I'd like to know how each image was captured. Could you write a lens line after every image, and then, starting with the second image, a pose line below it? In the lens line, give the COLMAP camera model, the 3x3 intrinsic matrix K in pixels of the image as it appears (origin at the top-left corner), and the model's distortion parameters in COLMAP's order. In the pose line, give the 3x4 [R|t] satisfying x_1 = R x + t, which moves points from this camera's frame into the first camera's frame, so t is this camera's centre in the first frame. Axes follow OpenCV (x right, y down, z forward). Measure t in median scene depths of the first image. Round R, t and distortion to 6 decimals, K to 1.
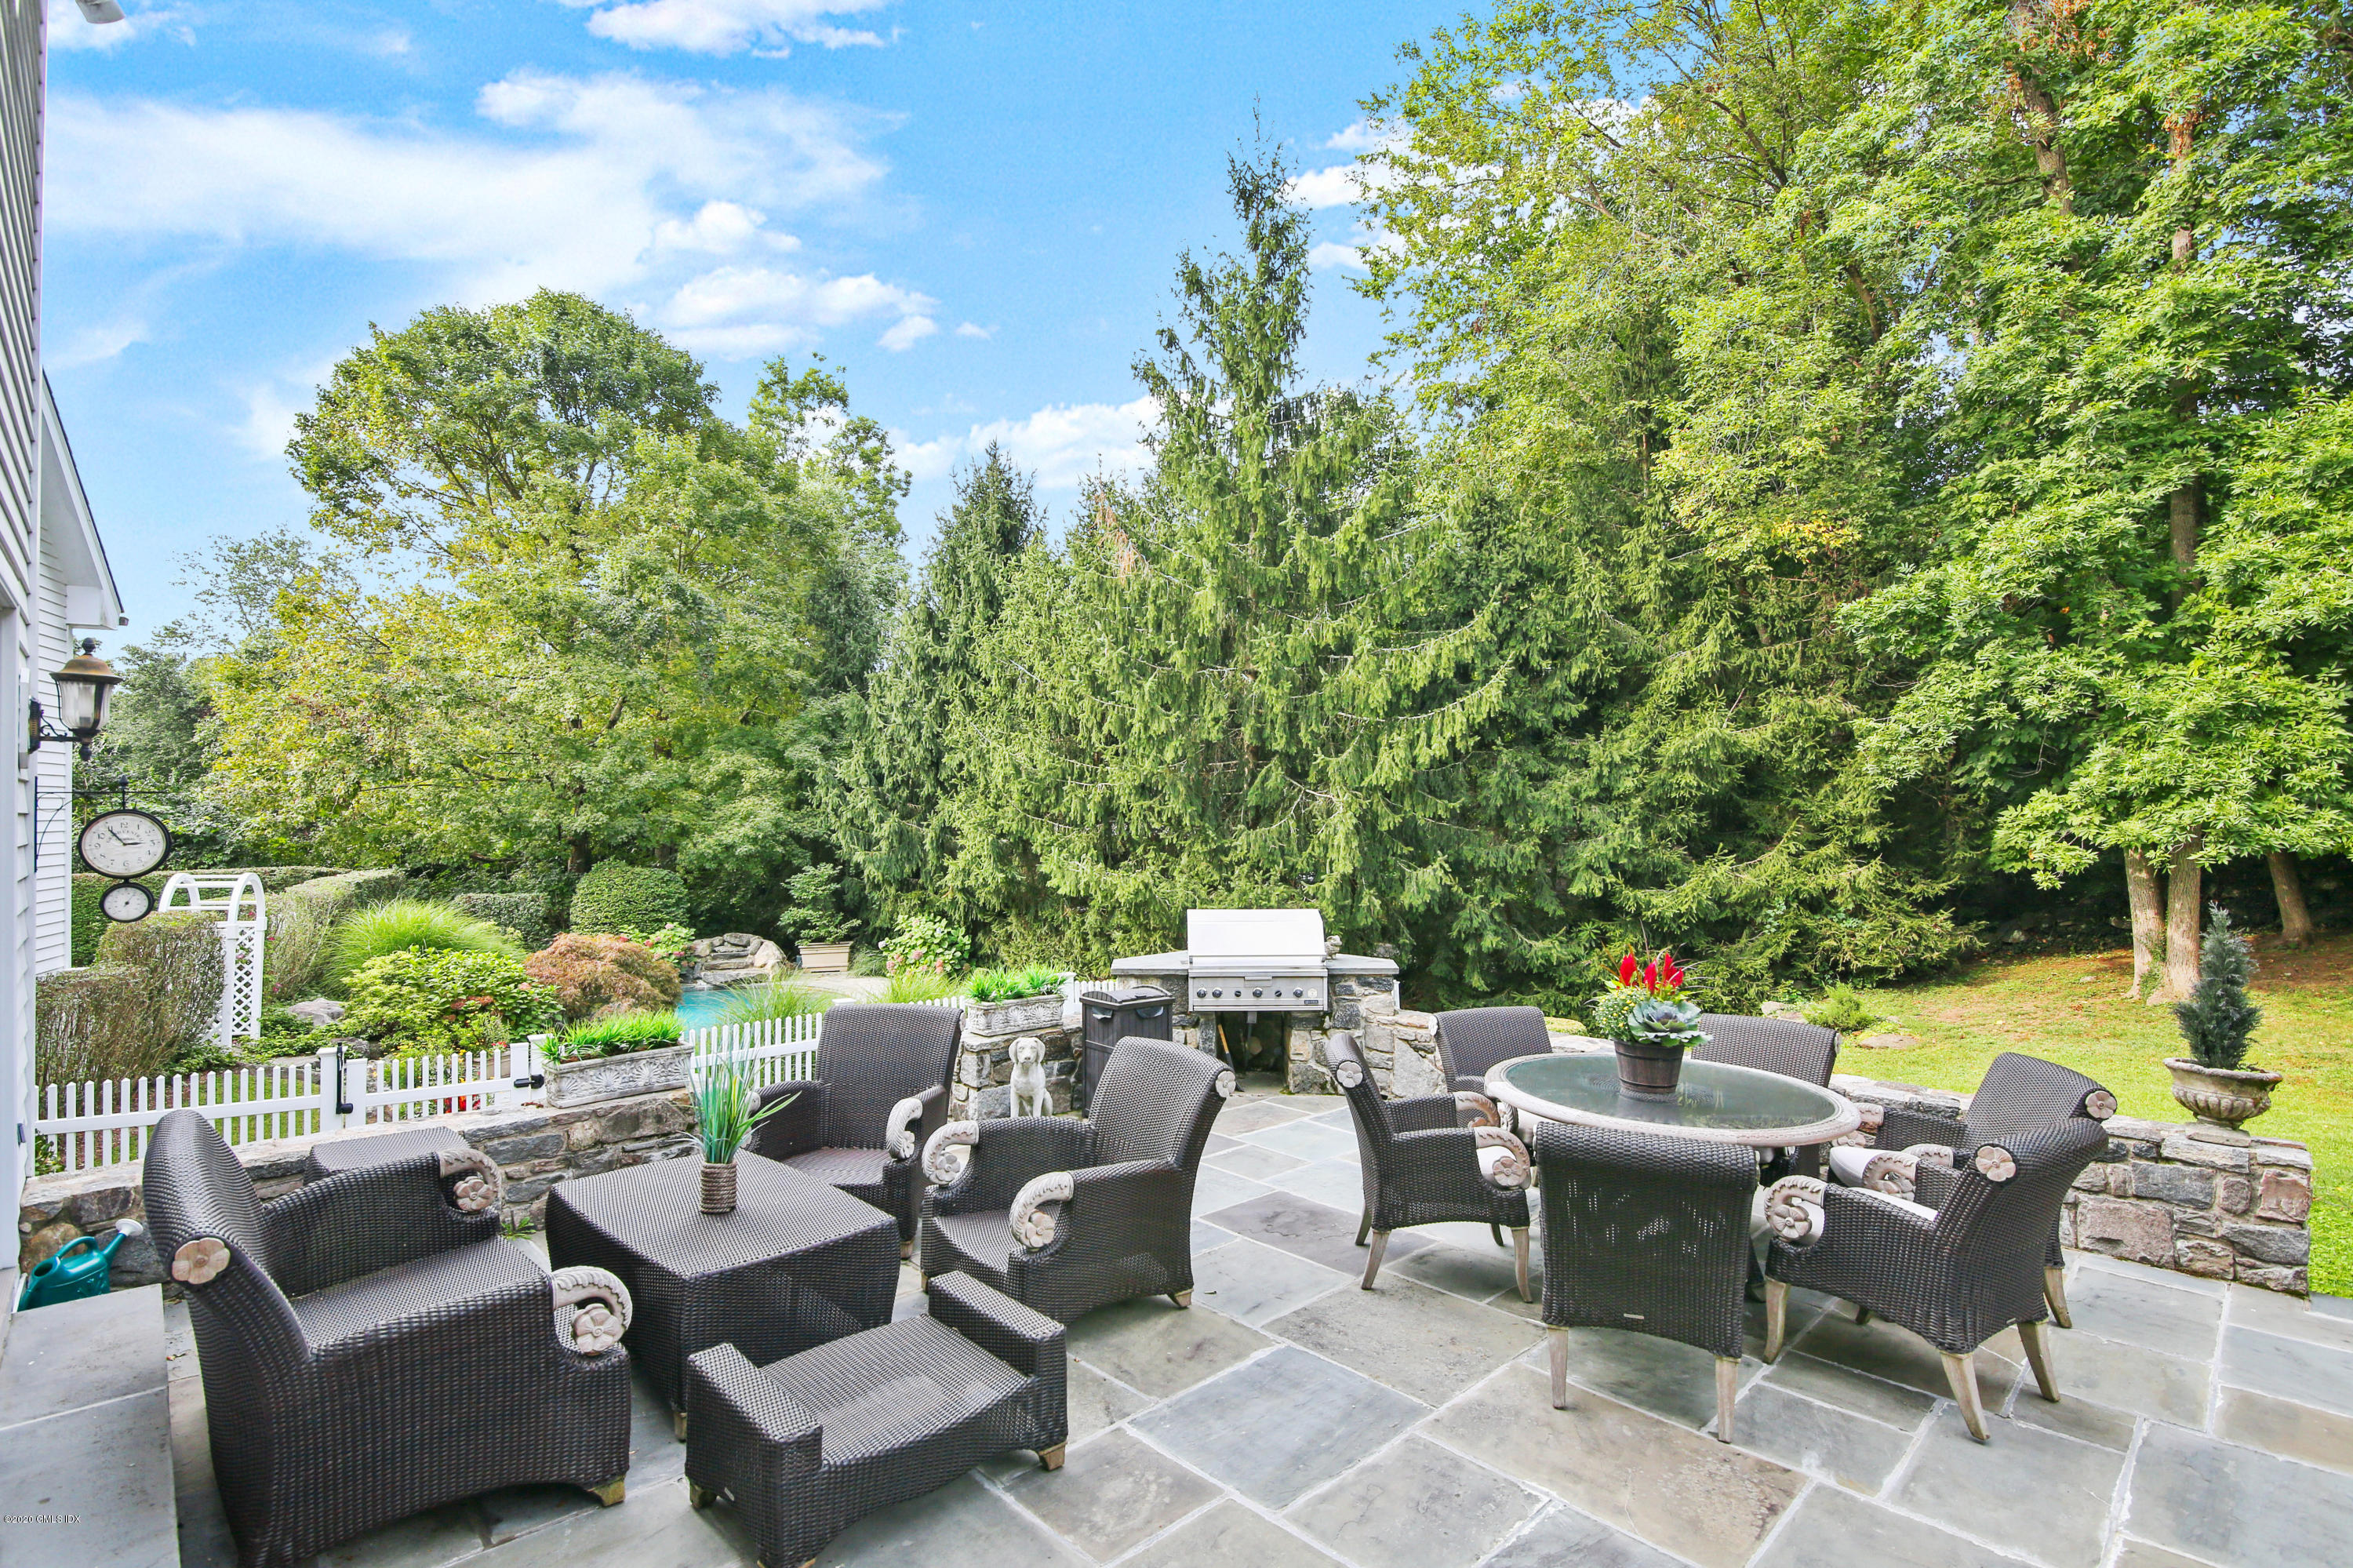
lens RADIAL K [[1102.7, 0, 1169.0], [0, 1102.7, 802.4], [0, 0, 1]] dist [-0.015026, 0.000055]
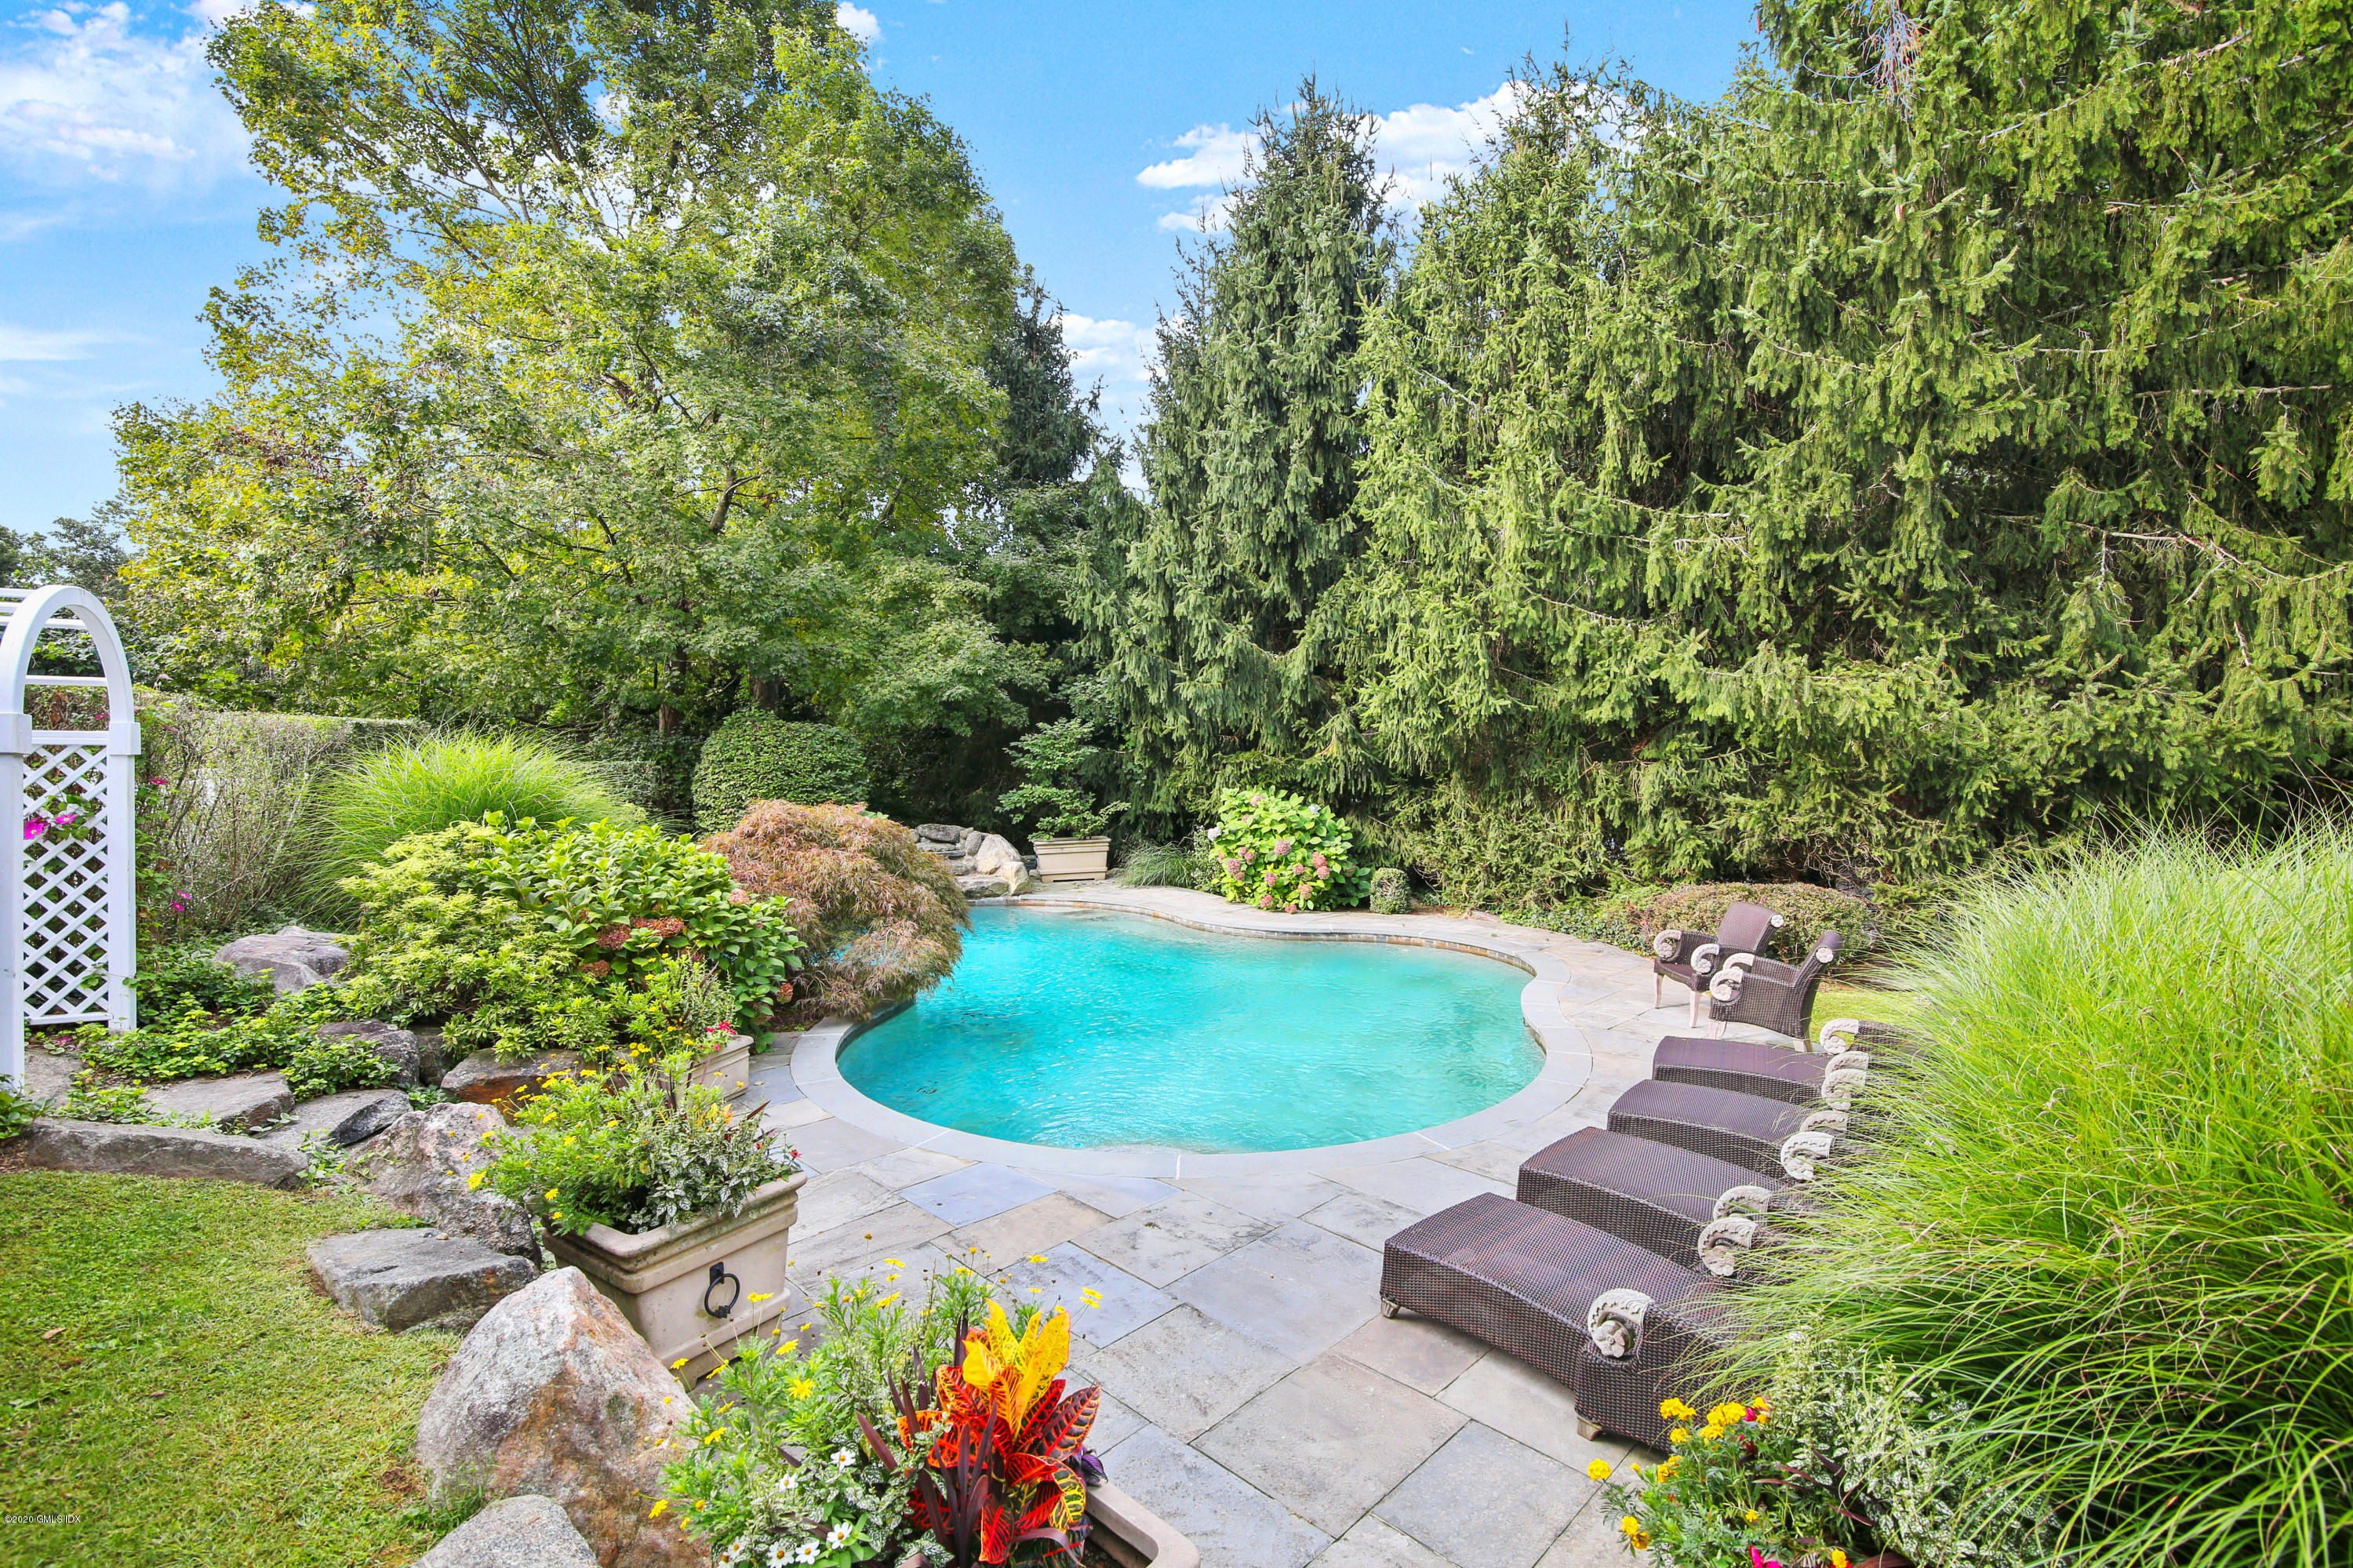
lens RADIAL K [[1084.3, 0, 1176.5], [0, 1084.3, 784.0], [0, 0, 1]] dist [-0.018442, 0.000364]
pose [[0.999706, -0.007168, 0.023146, -0.371552], [0.005988, 0.998699, 0.050641, 0.088295], [-0.023478, -0.050488, 0.998449, 0.487229]]
